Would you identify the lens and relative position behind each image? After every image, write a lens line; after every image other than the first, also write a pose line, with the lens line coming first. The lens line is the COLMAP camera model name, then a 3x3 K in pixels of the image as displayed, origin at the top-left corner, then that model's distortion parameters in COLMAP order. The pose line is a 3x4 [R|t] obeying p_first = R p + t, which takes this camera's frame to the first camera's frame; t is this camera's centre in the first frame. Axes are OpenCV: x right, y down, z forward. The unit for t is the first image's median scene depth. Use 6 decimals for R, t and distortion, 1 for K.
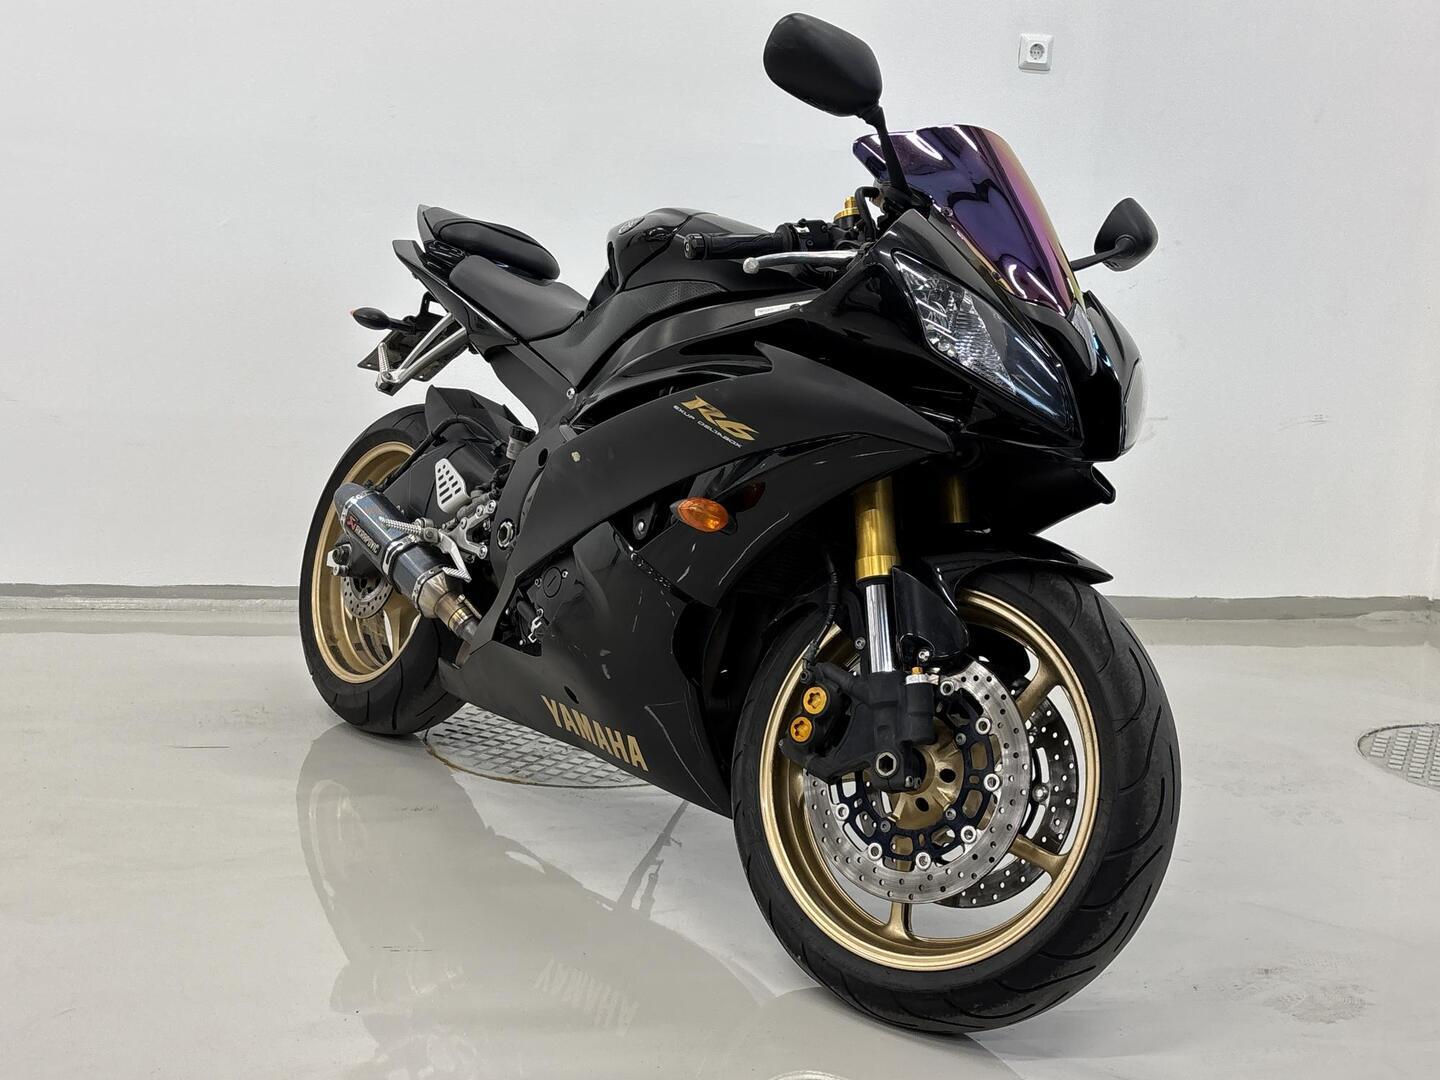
lens RADIAL K [[1535.2, 0, 717.3], [0, 1535.2, 535.5], [0, 0, 1]] dist [0.087601, 0.000000]
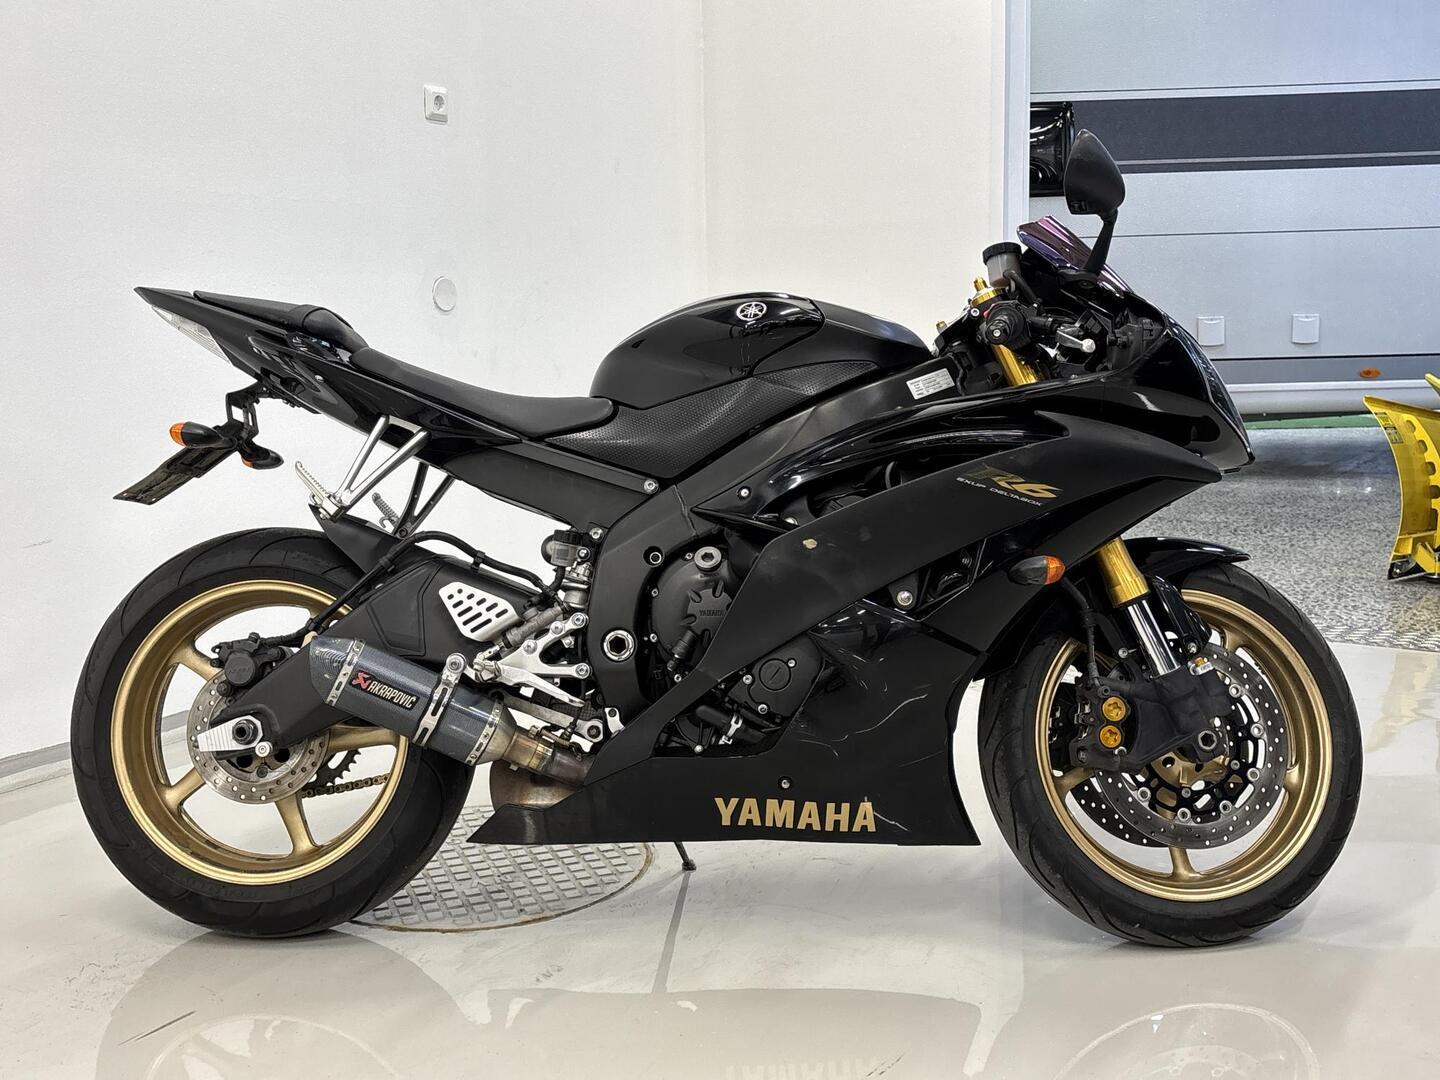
lens RADIAL K [[1535.2, 0, 719.4], [0, 1535.2, 536.2], [0, 0, 1]] dist [0.087601, 0.000000]
pose [[0.667769, -0.163452, 0.726201, -0.751974], [0.164232, 0.983904, 0.070438, -0.119651], [-0.726025, 0.072229, 0.683865, 0.312829]]
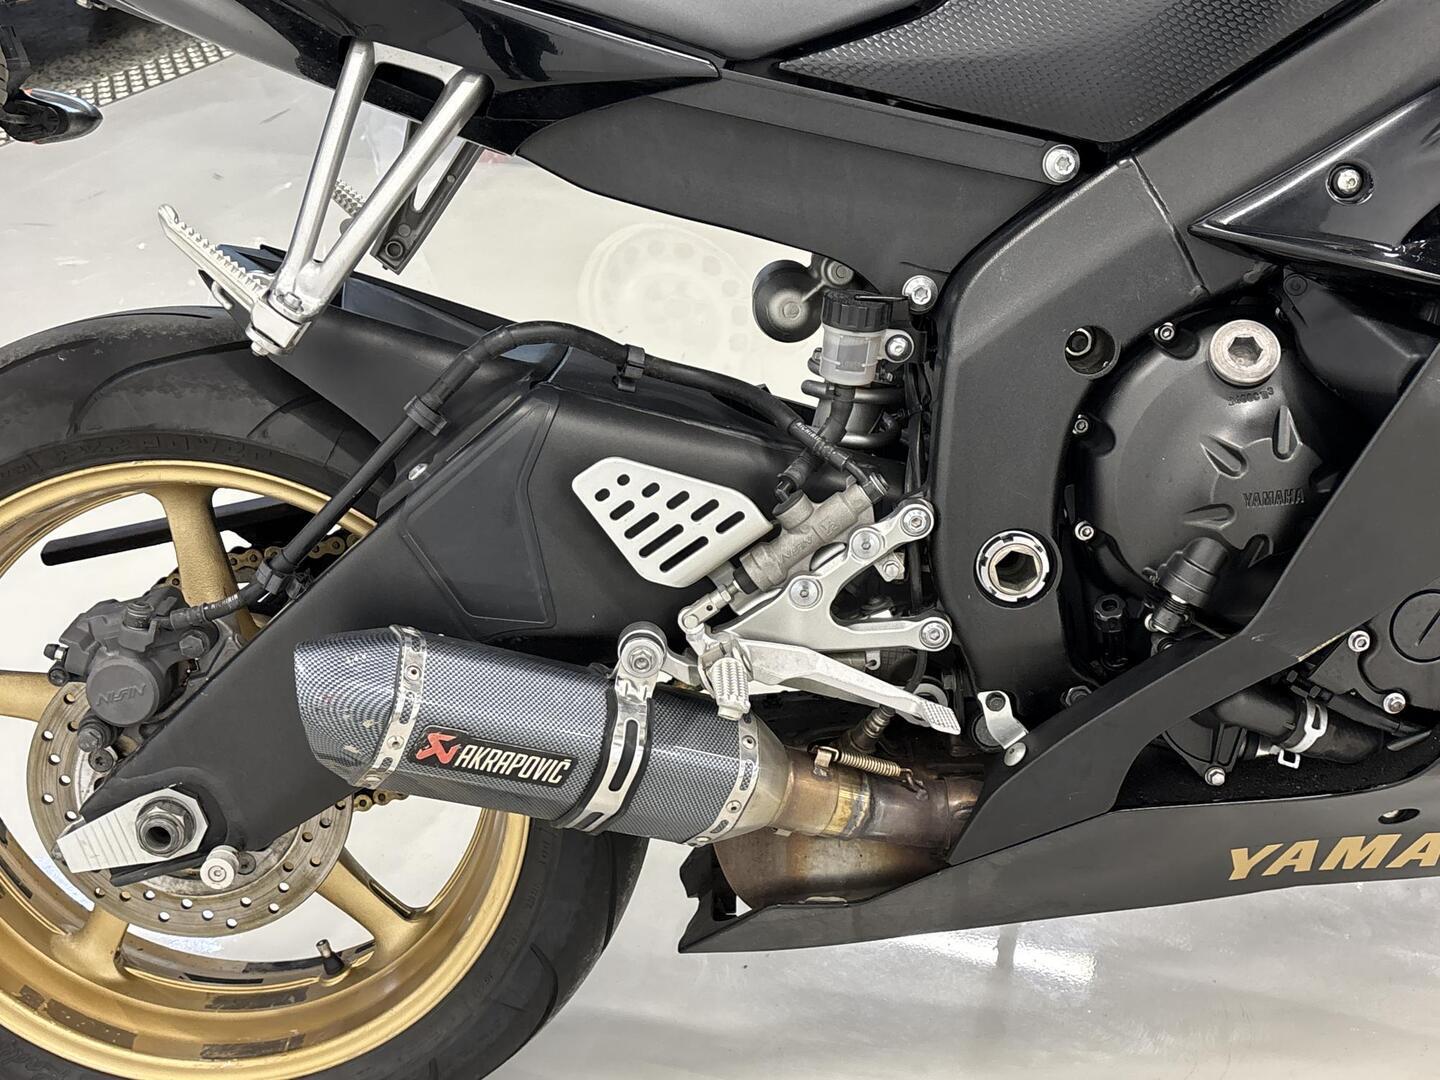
lens RADIAL K [[1665.8, 0, 723.0], [0, 1665.8, 533.6], [0, 0, 1]] dist [0.092633, 0.000000]
pose [[0.586959, -0.472780, 0.657235, -0.453046], [0.242874, 0.877220, 0.414122, -0.201556], [-0.772329, -0.083447, 0.629718, 0.781089]]
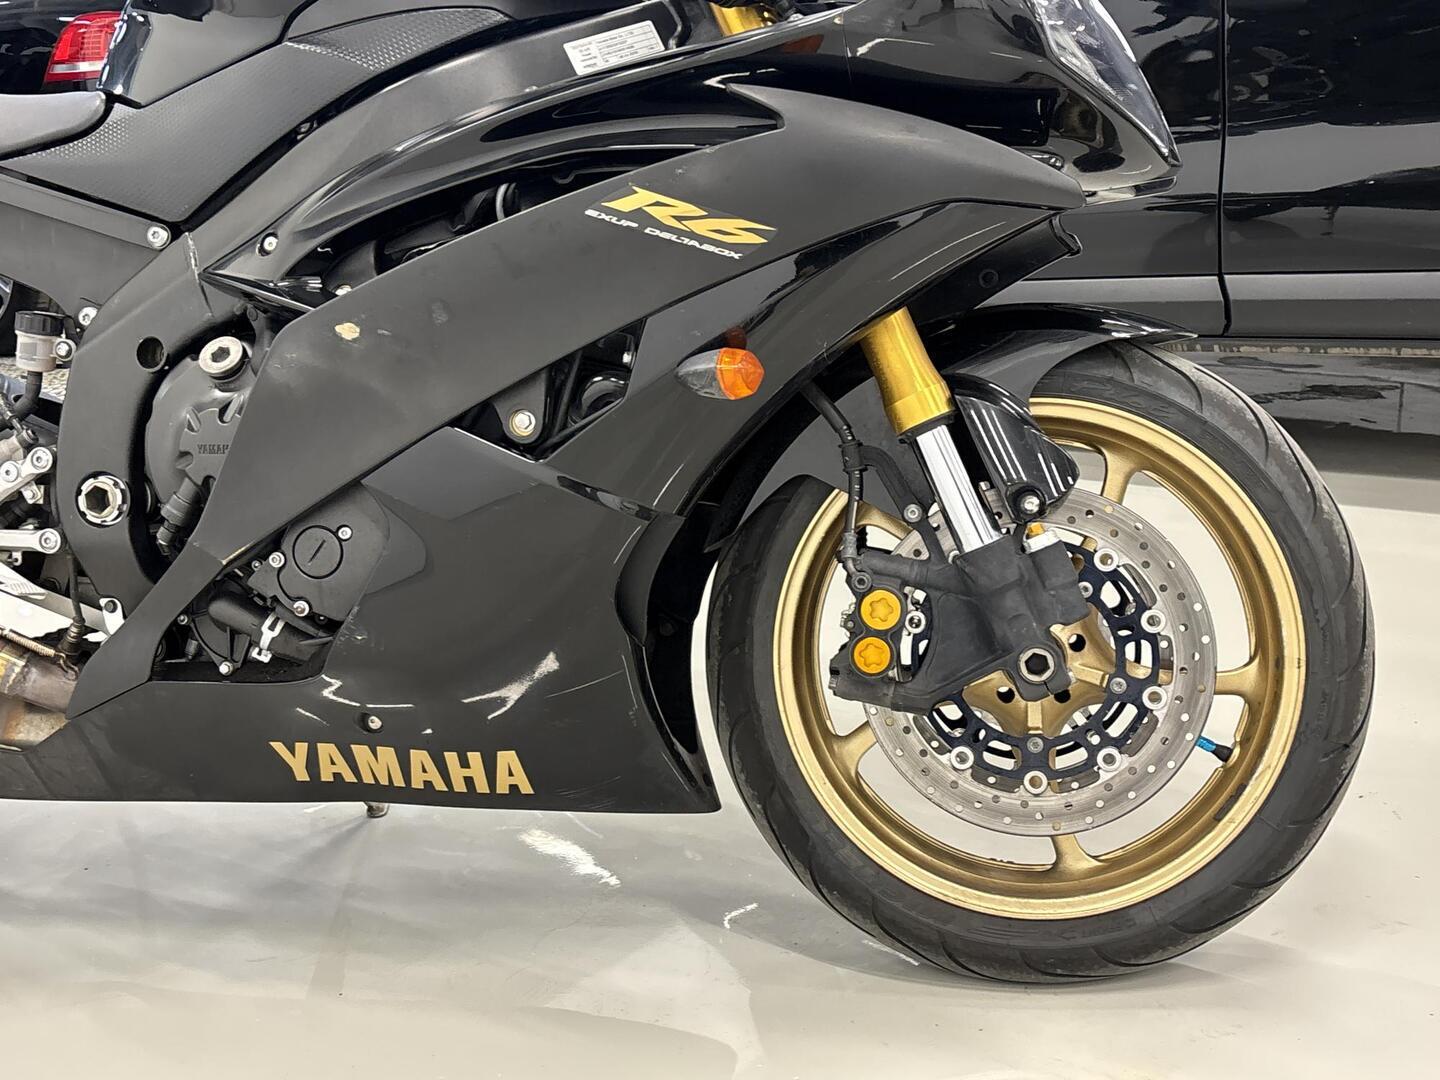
lens RADIAL K [[1665.8, 0, 717.4], [0, 1665.8, 547.1], [0, 0, 1]] dist [0.092633, 0.000000]
pose [[0.761885, -0.263210, 0.591821, -0.335729], [0.190577, 0.964359, 0.183554, -0.054865], [-0.619041, -0.027060, 0.784892, 0.360066]]
